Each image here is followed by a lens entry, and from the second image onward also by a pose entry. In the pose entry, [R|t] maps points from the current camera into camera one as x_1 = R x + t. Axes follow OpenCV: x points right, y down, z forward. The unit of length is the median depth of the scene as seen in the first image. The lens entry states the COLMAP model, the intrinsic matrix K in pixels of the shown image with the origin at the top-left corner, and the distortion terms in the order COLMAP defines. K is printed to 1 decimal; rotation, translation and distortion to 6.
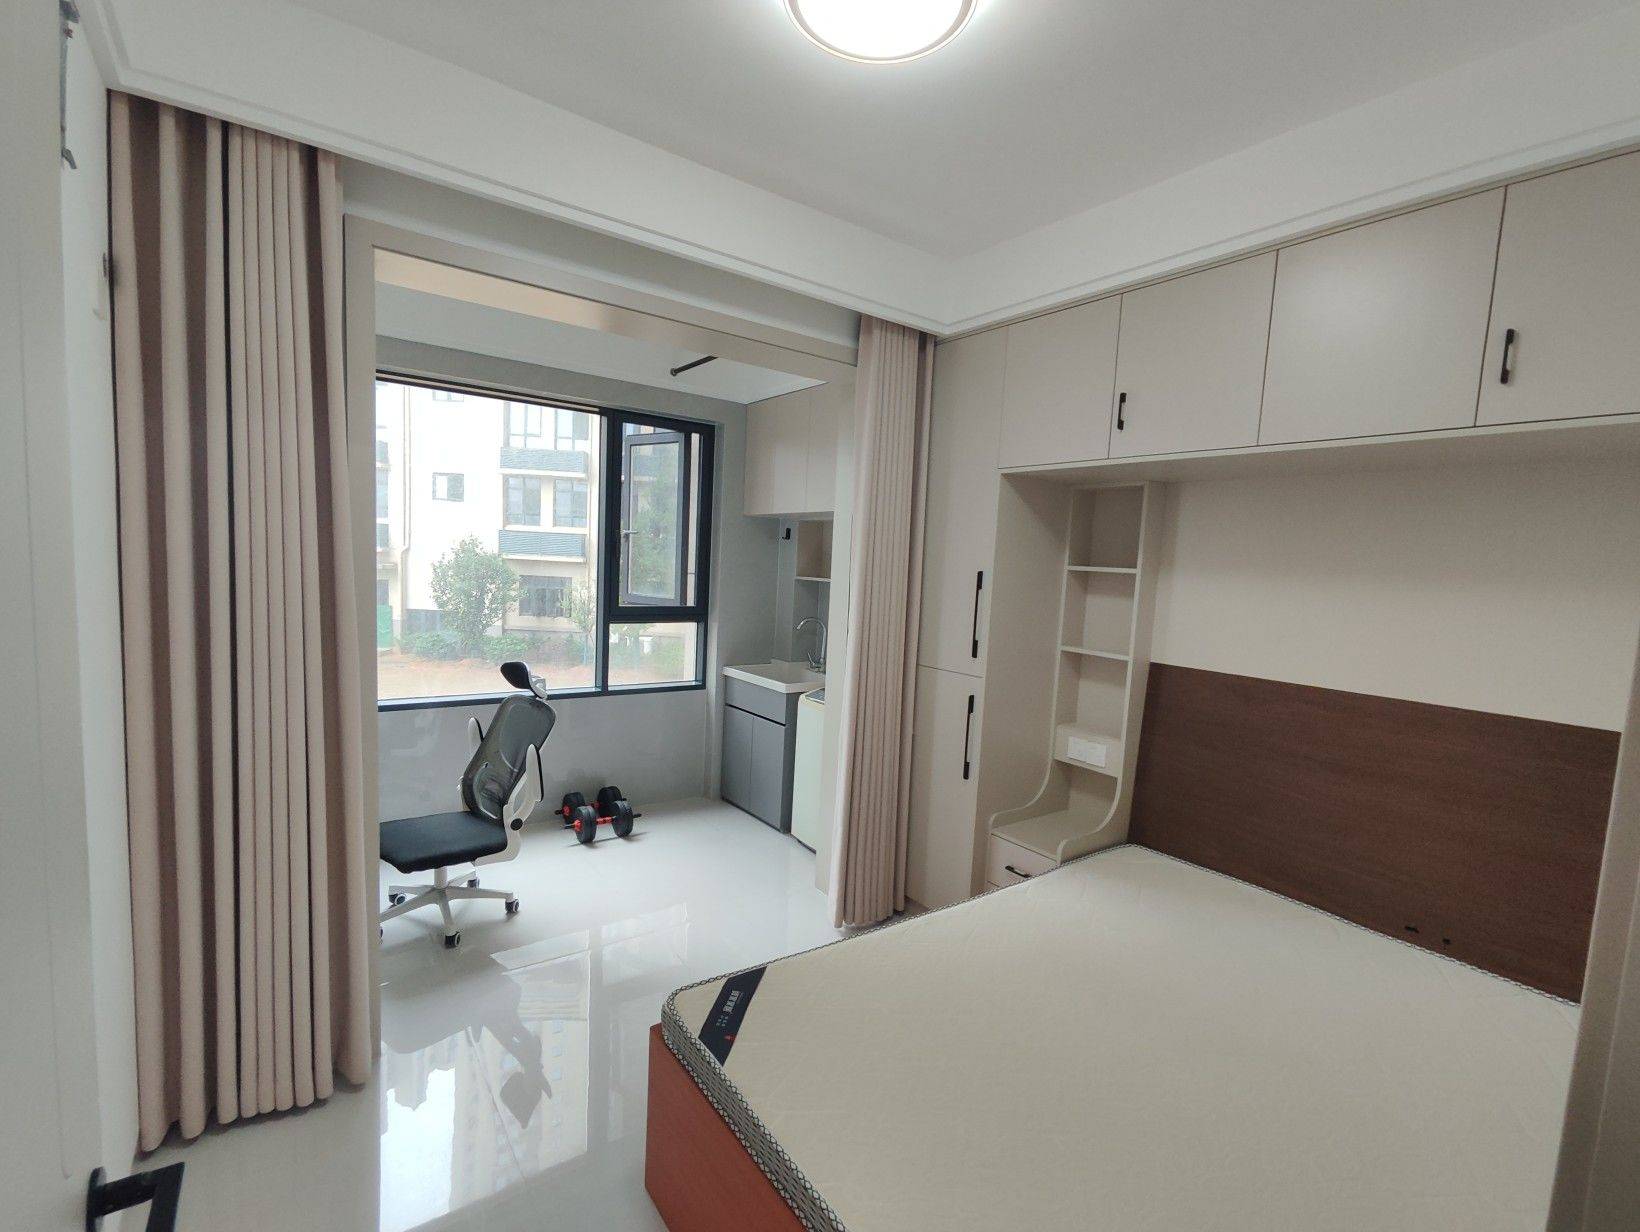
lens RADIAL K [[747.4, 0, 815.0], [0, 747.4, 618.6], [0, 0, 1]] dist [0.008800, -0.001030]
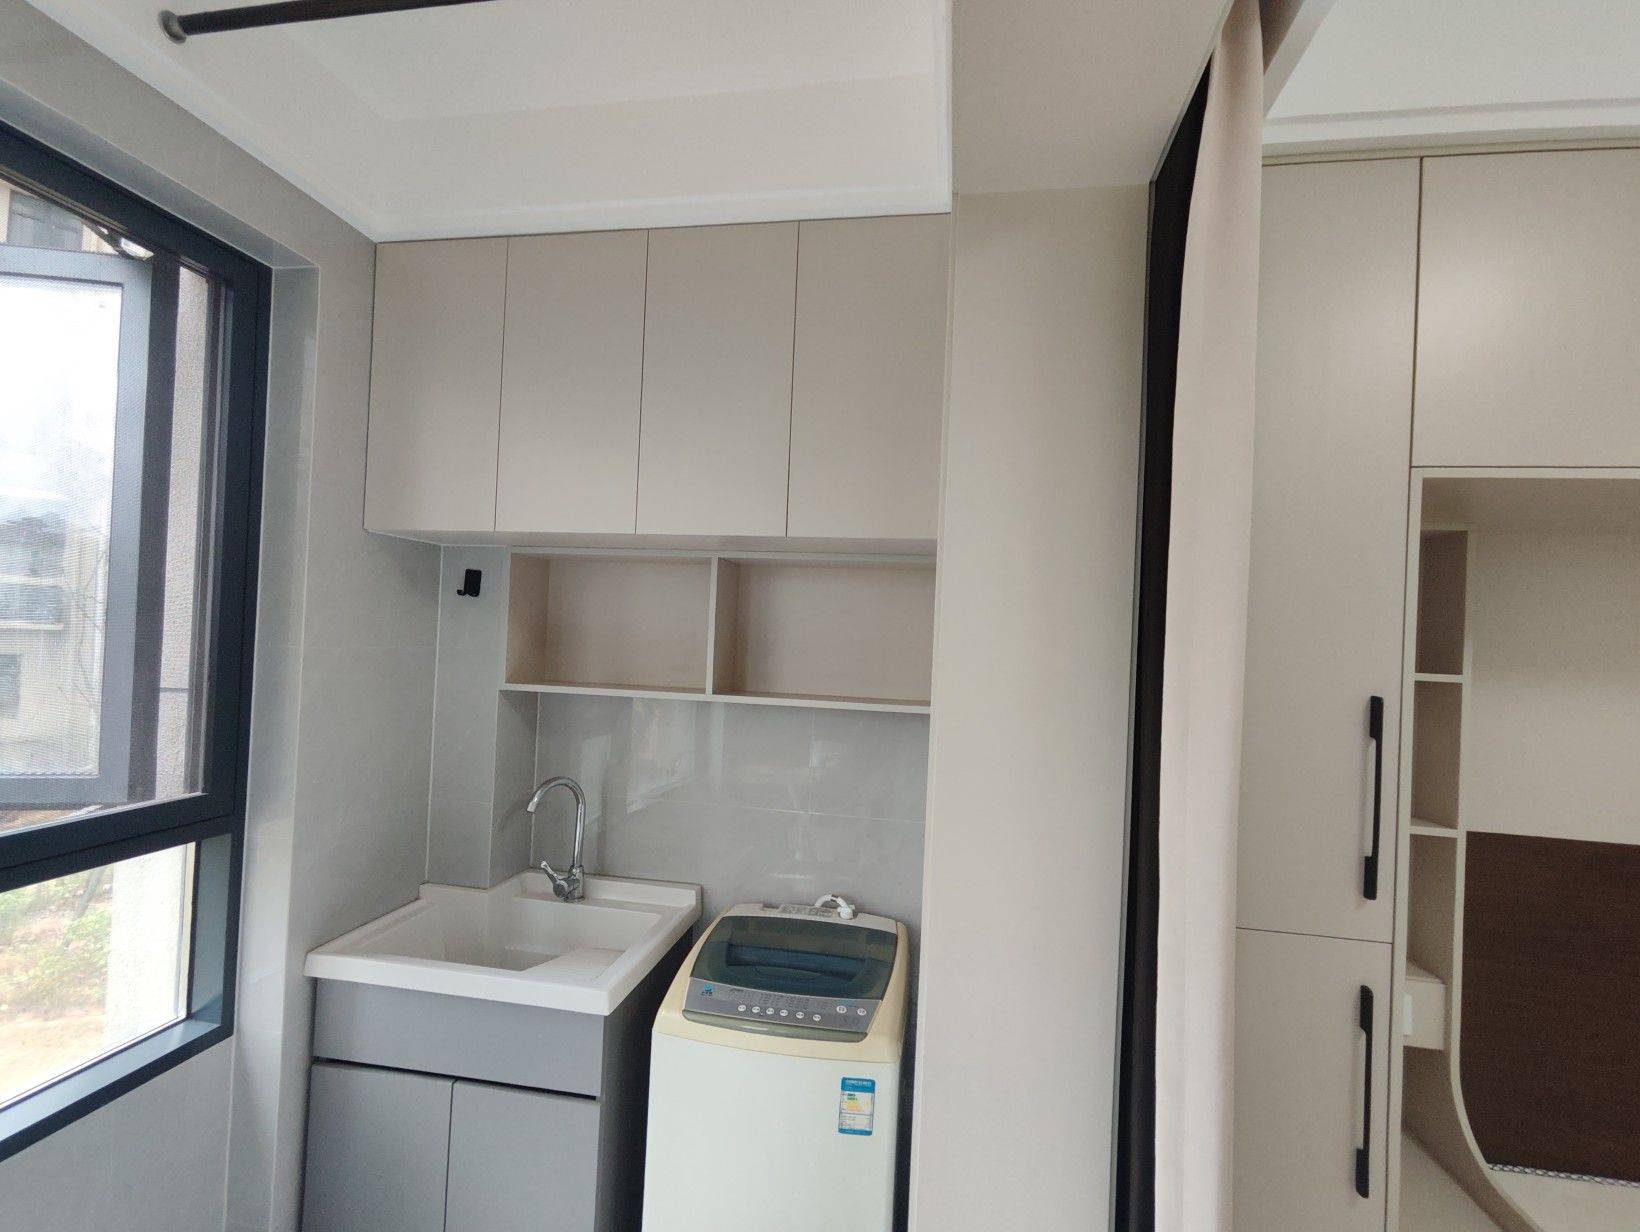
lens RADIAL K [[747.4, 0, 823.5], [0, 747.4, 619.8], [0, 0, 1]] dist [0.008800, -0.001030]
pose [[0.695361, -0.010097, 0.718590, -0.205402], [0.049929, 0.998164, -0.034289, -0.069193], [-0.716924, 0.059722, 0.694589, 0.575374]]
